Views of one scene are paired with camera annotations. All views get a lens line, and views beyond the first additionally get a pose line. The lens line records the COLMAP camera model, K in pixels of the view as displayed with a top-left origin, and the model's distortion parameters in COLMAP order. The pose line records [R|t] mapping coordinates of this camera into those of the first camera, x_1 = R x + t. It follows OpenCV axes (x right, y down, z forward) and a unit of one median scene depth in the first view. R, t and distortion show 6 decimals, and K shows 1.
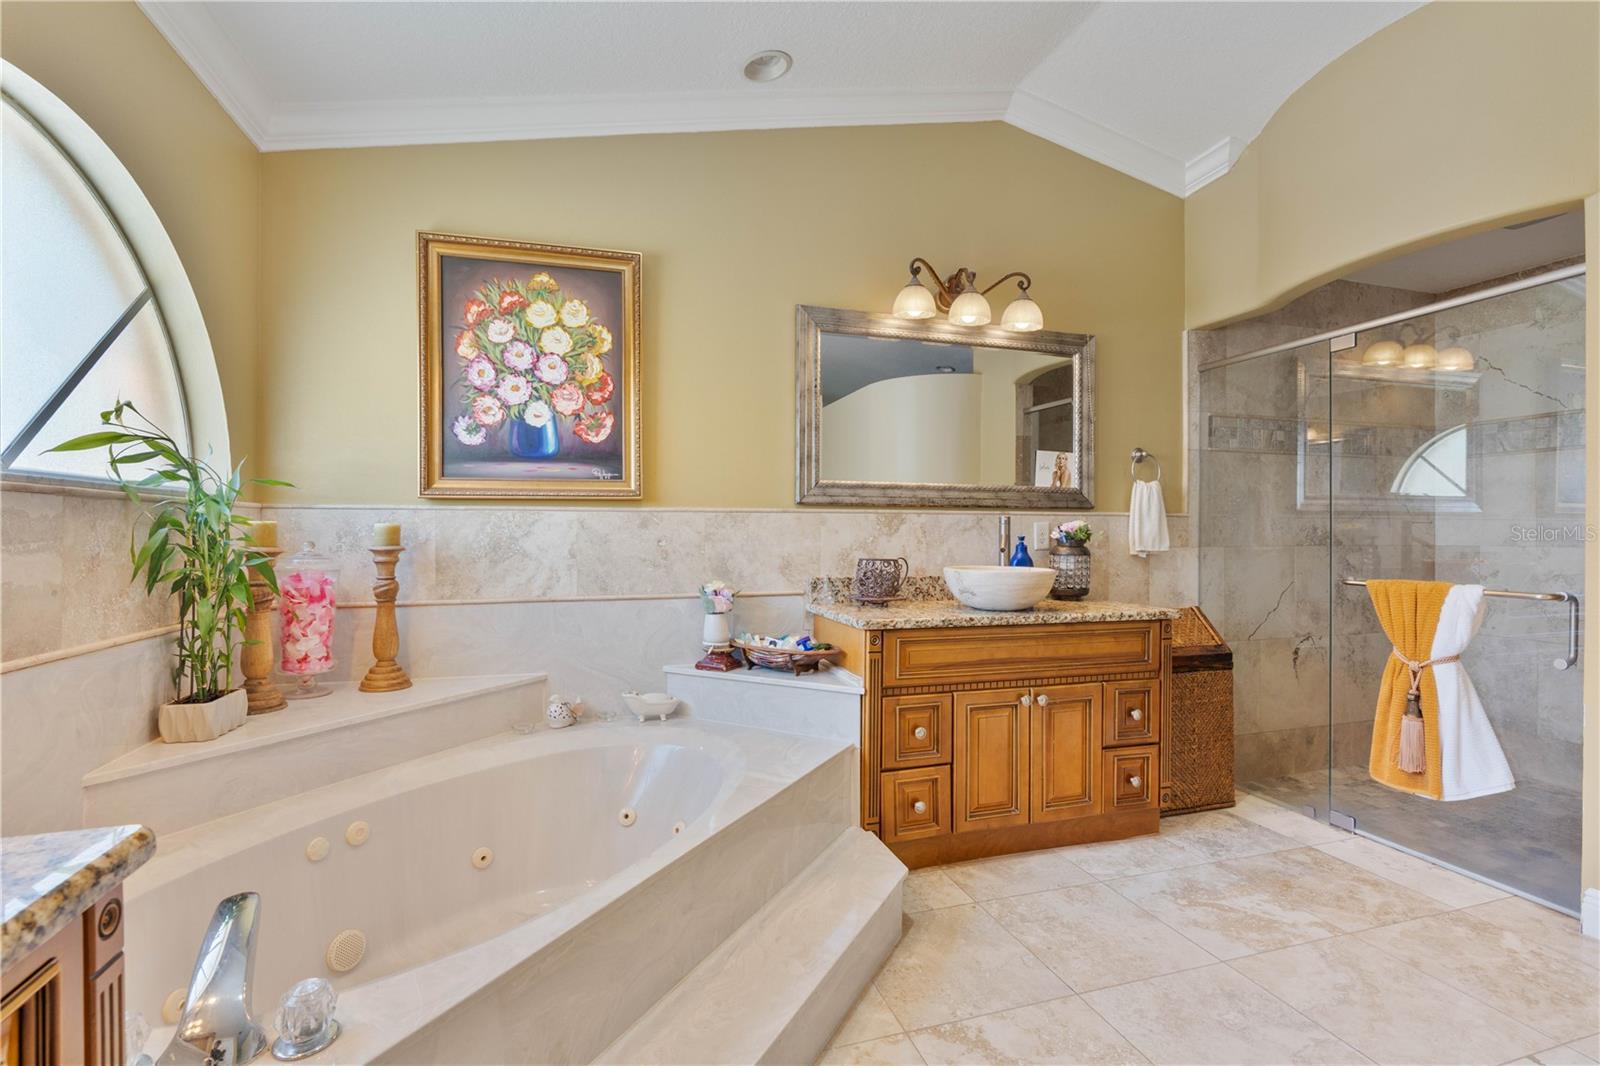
lens RADIAL K [[730.1, 0, 801.9], [0, 730.1, 532.4], [0, 0, 1]] dist [-0.004850, 0.003649]
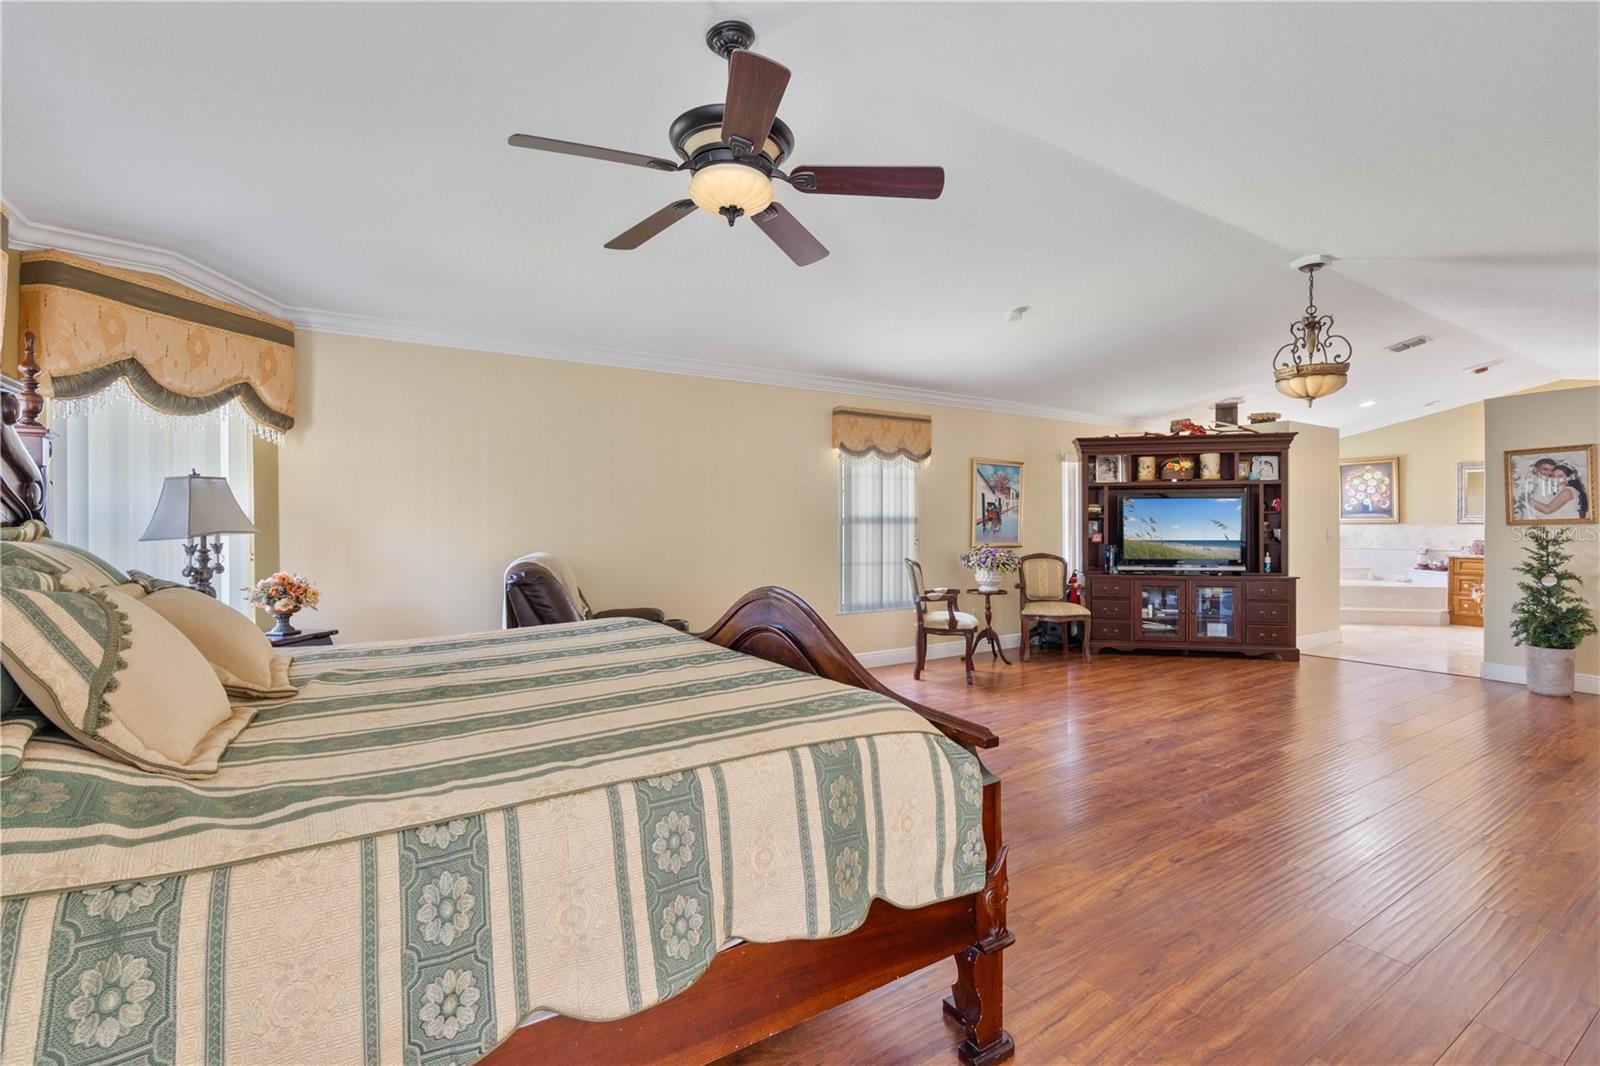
lens RADIAL K [[730.1, 0, 793.9], [0, 730.1, 526.0], [0, 0, 1]] dist [-0.004850, 0.003649]
pose [[0.268141, -0.002641, -0.963376, 2.591343], [0.000109, 0.999996, -0.002712, -0.019672], [0.963380, 0.000623, 0.268140, -3.026414]]
